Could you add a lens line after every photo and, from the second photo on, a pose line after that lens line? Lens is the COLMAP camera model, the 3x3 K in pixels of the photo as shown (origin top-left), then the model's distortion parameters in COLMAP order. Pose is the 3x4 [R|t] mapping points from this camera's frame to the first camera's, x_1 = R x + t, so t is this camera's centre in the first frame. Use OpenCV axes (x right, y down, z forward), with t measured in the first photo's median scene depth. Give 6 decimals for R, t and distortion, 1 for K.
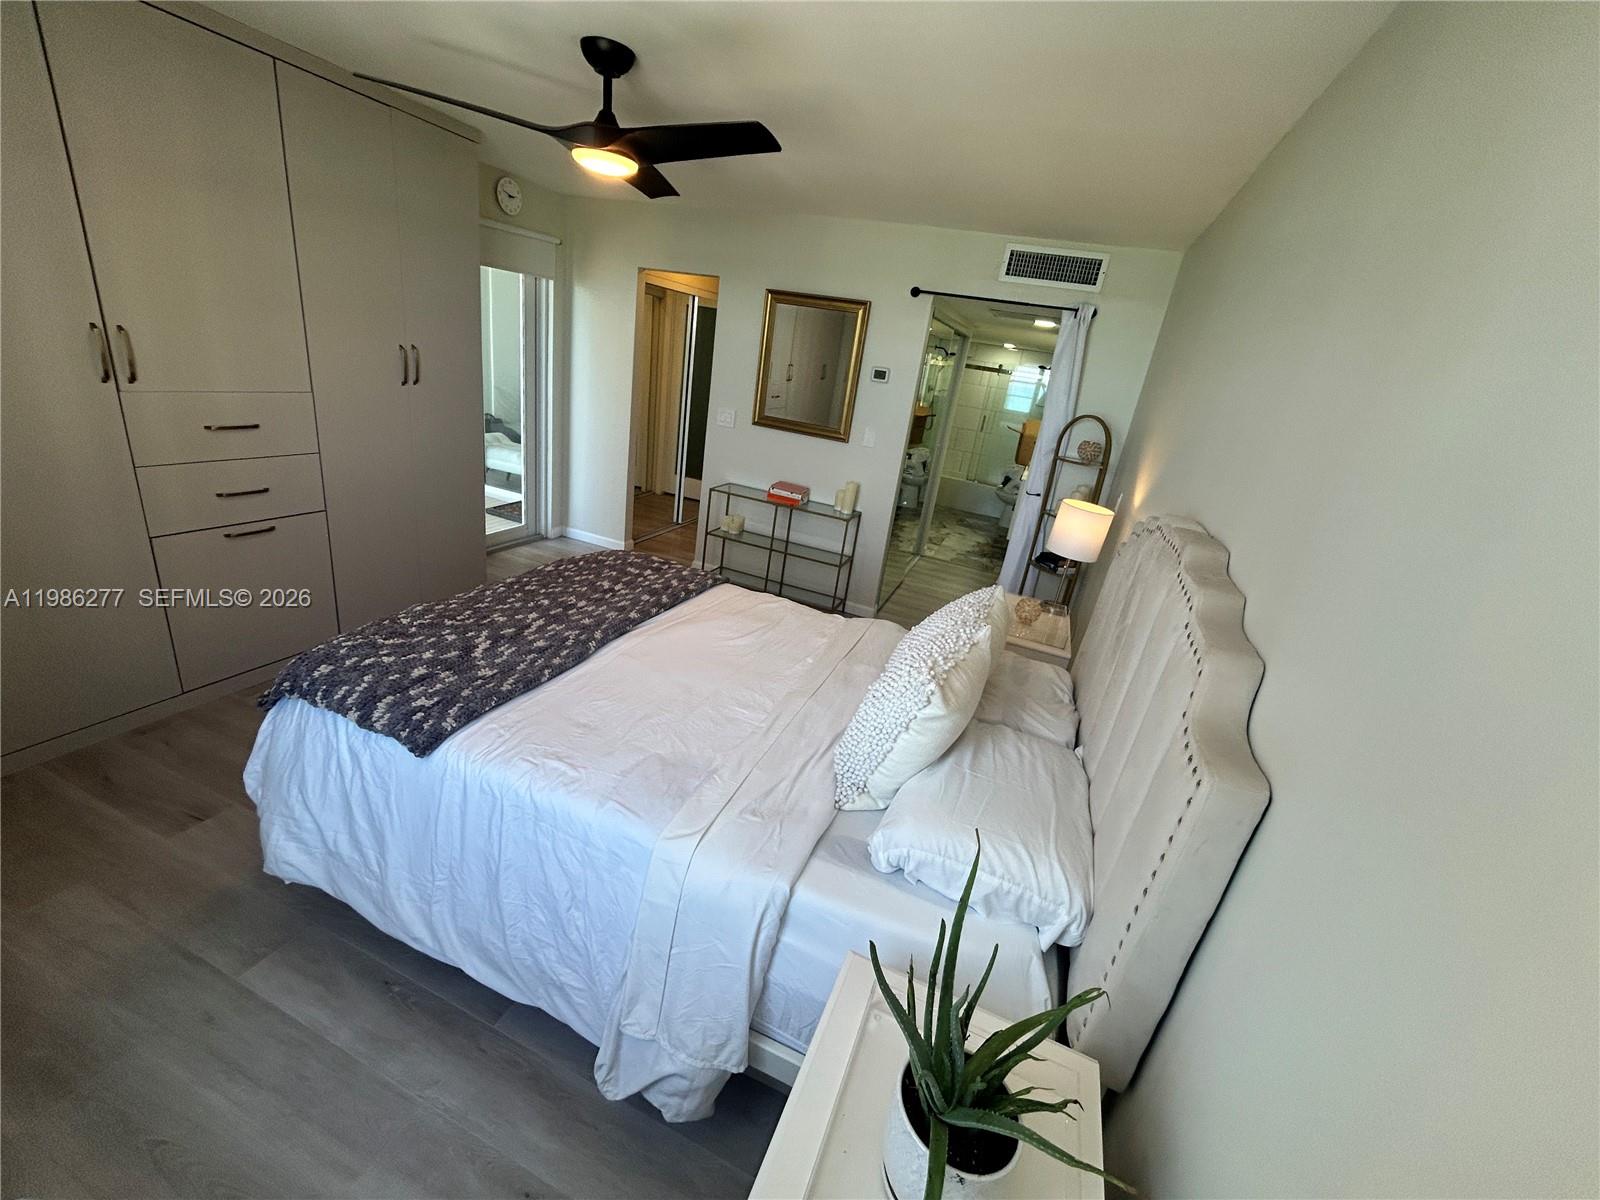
lens RADIAL K [[649.1, 0, 798.0], [0, 649.1, 603.9], [0, 0, 1]] dist [-0.003317, 0.001478]
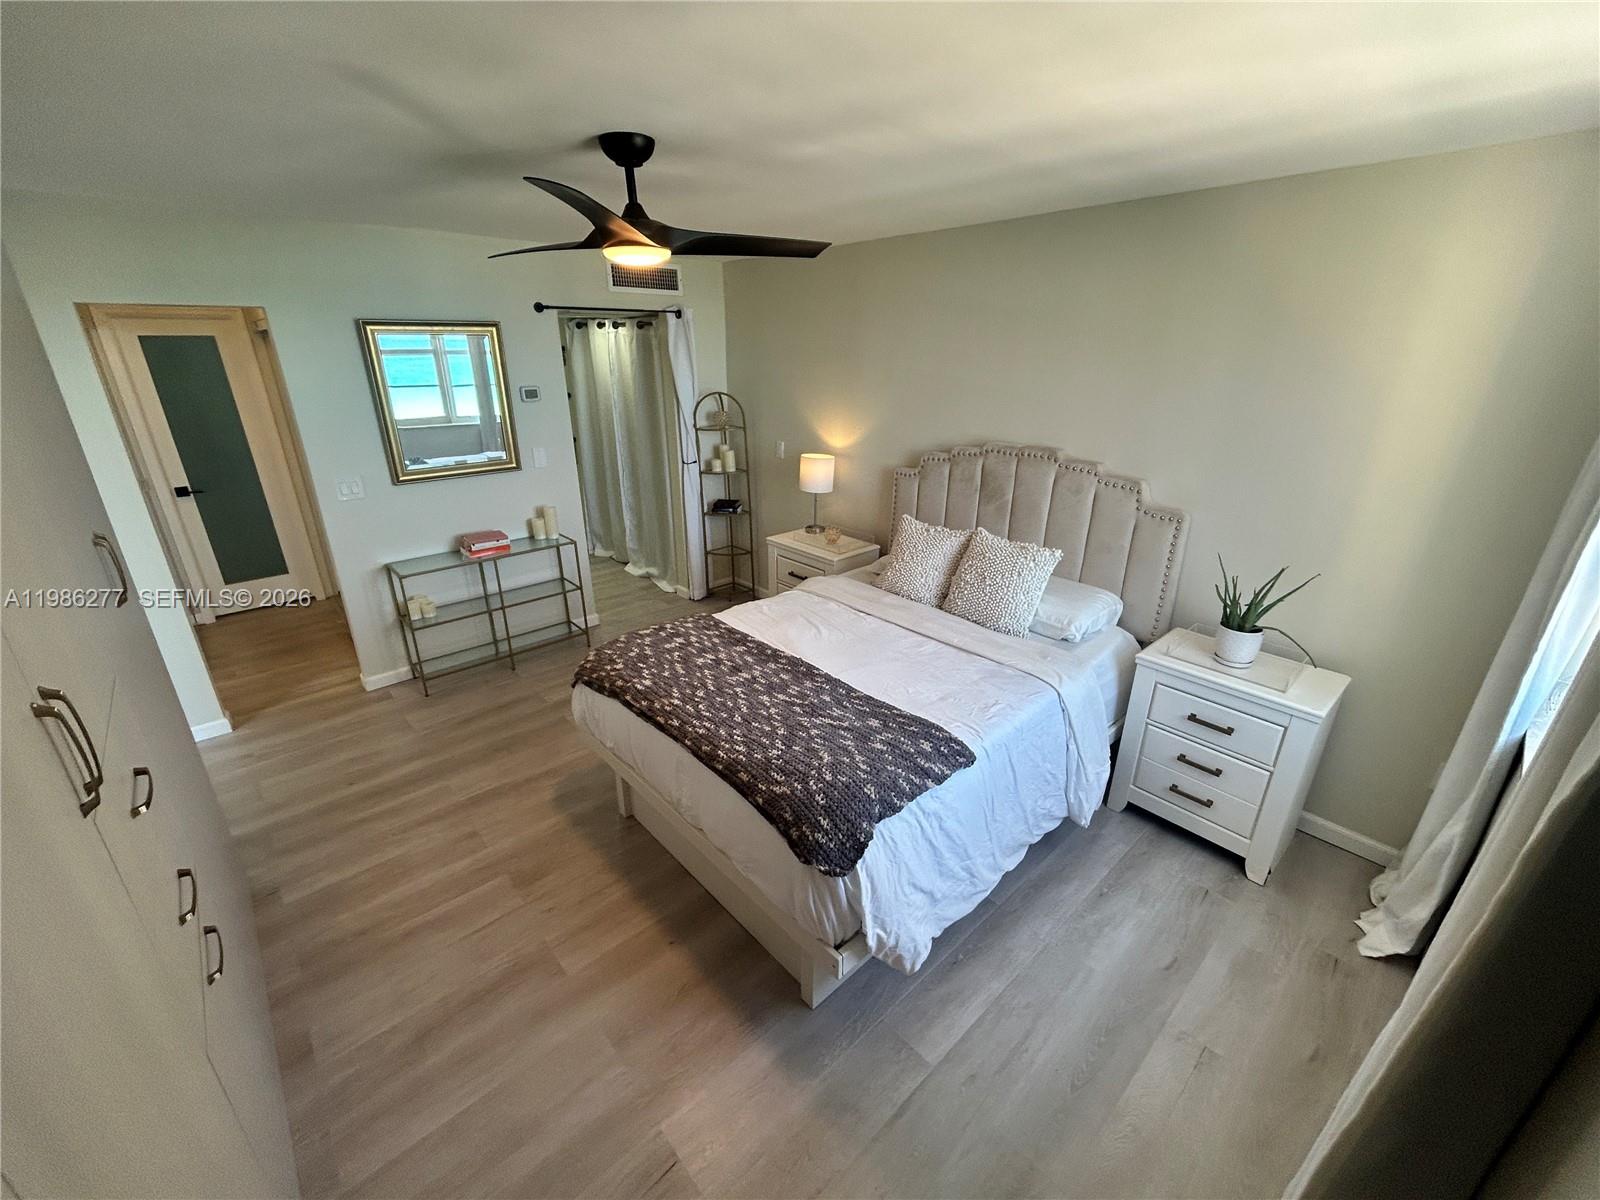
lens RADIAL K [[649.1, 0, 801.9], [0, 649.1, 604.4], [0, 0, 1]] dist [-0.003317, 0.001478]
pose [[0.438015, -0.460145, 0.772275, -1.072125], [0.383167, 0.872688, 0.302651, -0.391642], [-0.813219, 0.163345, 0.558563, 0.319909]]
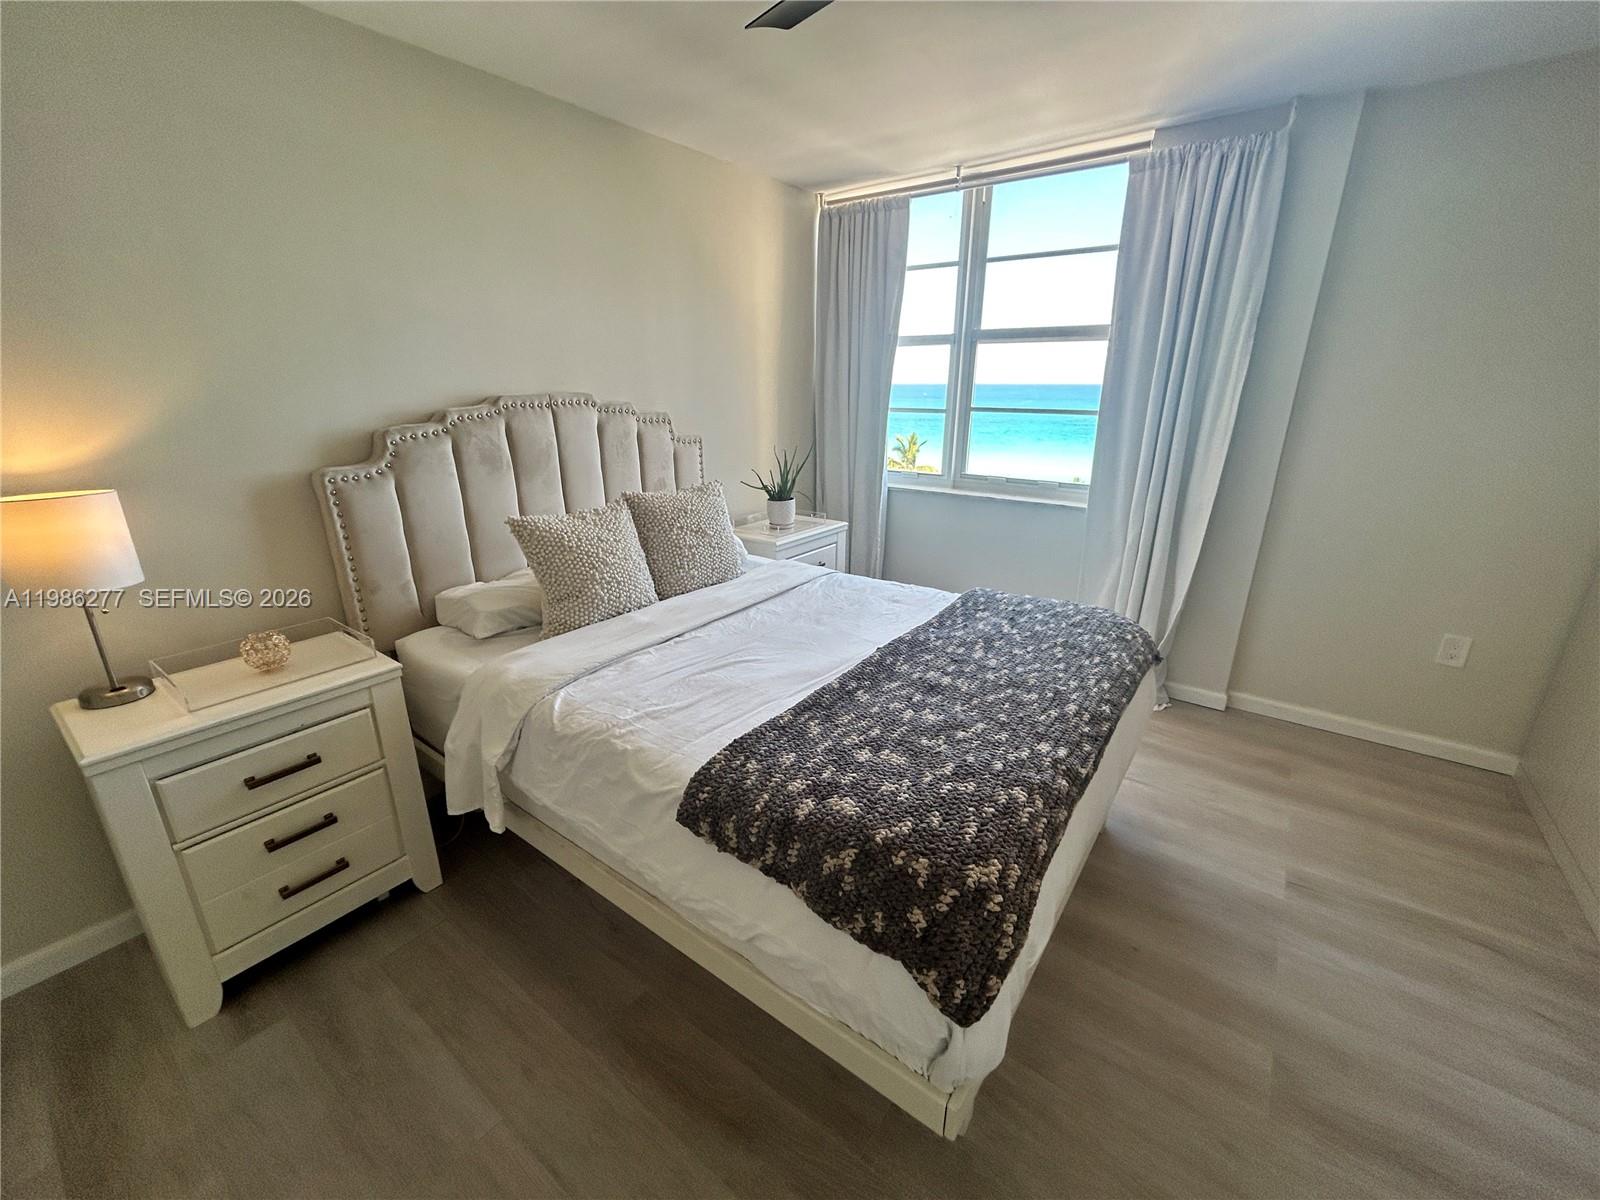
lens RADIAL K [[649.1, 0, 797.4], [0, 649.1, 597.9], [0, 0, 1]] dist [-0.003317, 0.001478]
pose [[-0.955073, -0.216268, 0.202643, -0.305773], [-0.030686, 0.752232, 0.658183, -0.554835], [-0.294779, 0.622394, -0.725073, 1.545071]]
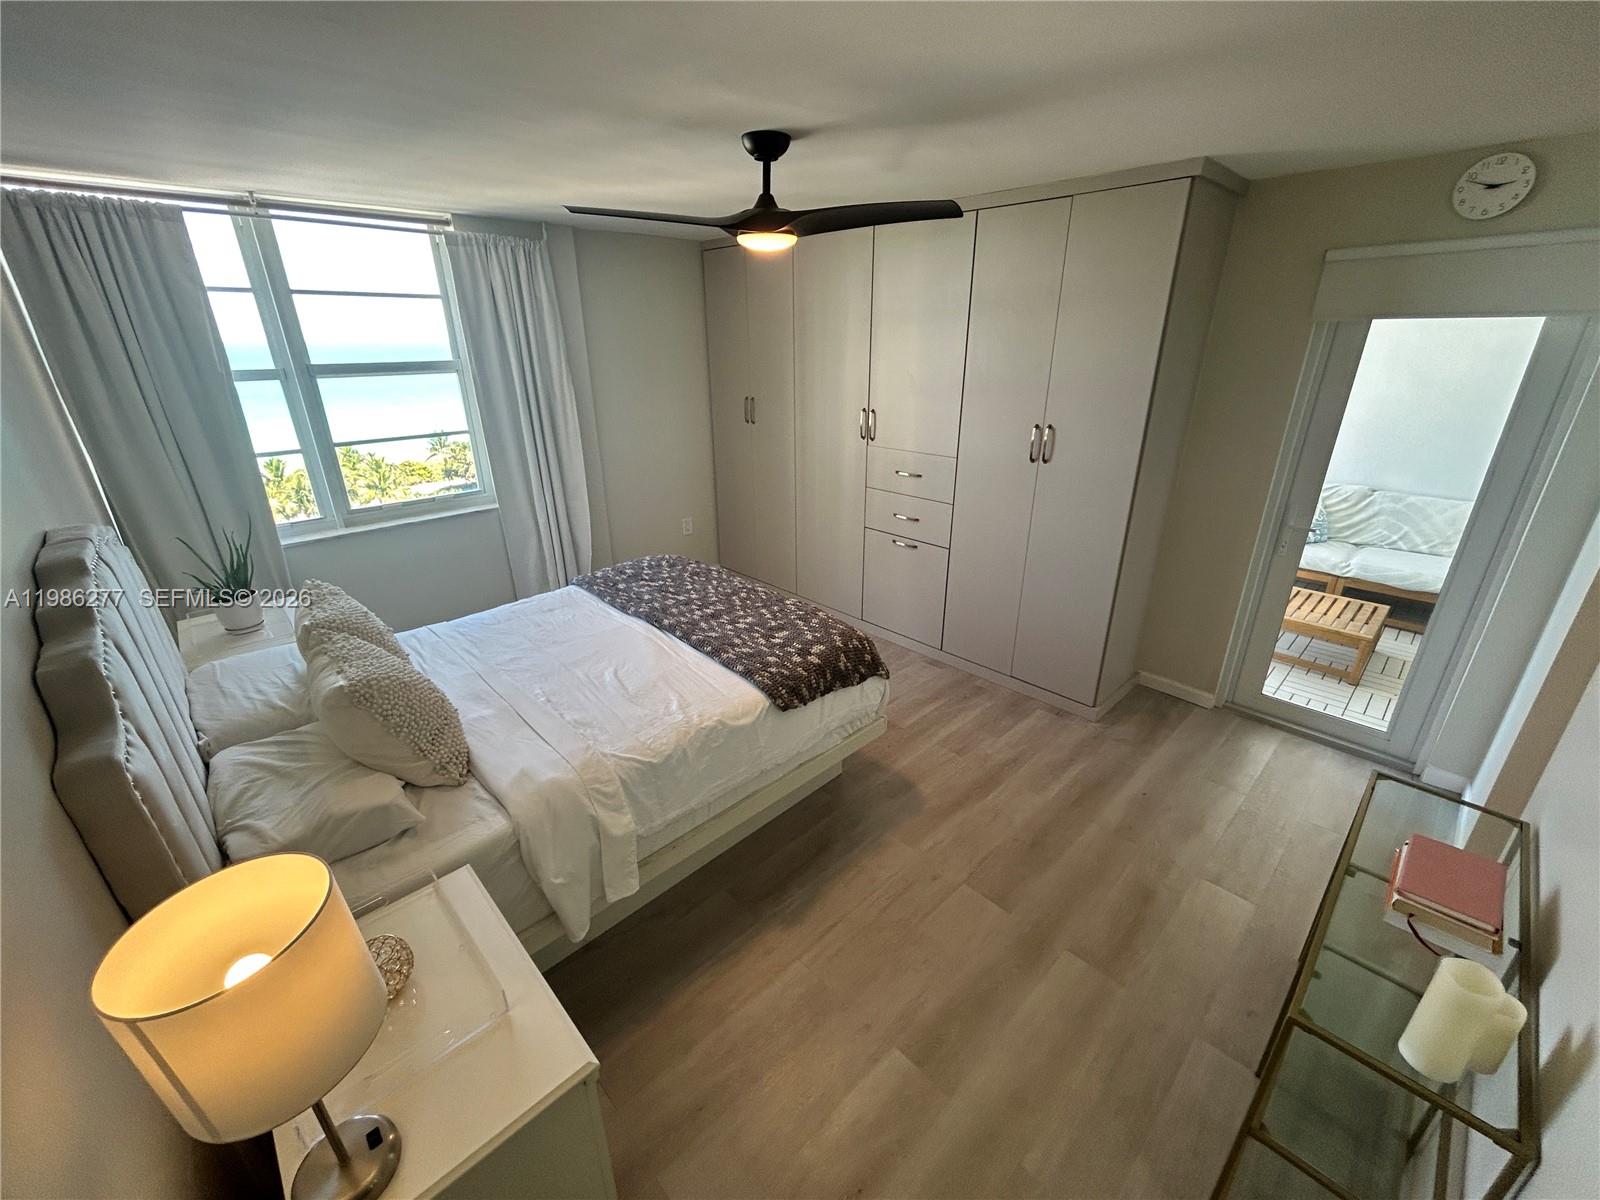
lens RADIAL K [[649.1, 0, 801.2], [0, 649.1, 598.5], [0, 0, 1]] dist [-0.003317, 0.001478]
pose [[-0.414315, 0.214547, -0.884485, 0.689538], [-0.376972, 0.844085, 0.381330, -0.565389], [0.828394, 0.491416, -0.268839, 1.488850]]
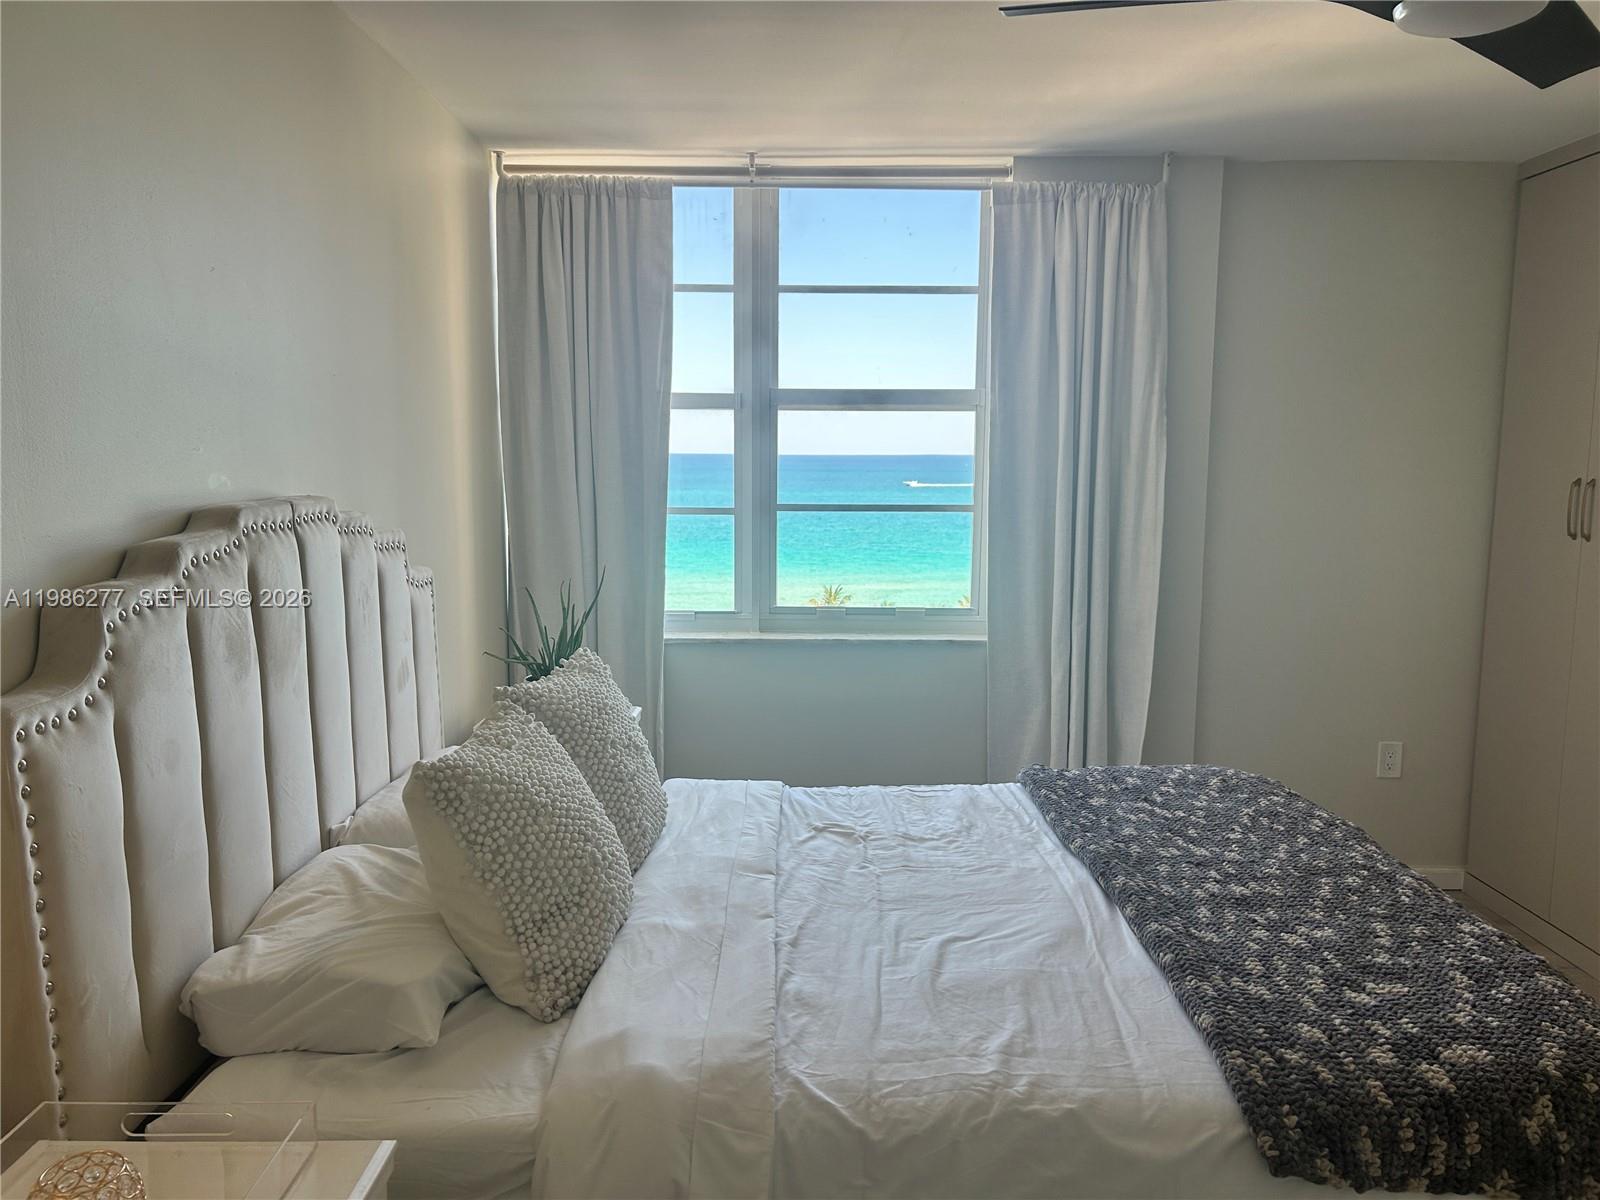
lens RADIAL K [[1198.1, 0, 793.2], [0, 1198.1, 614.1], [0, 0, 1]] dist [0.040847, -0.042881]
pose [[-0.920791, -0.094008, -0.378557, 0.373171], [-0.258590, 0.873714, 0.412014, -0.495450], [0.292018, 0.477270, -0.828818, 1.603150]]
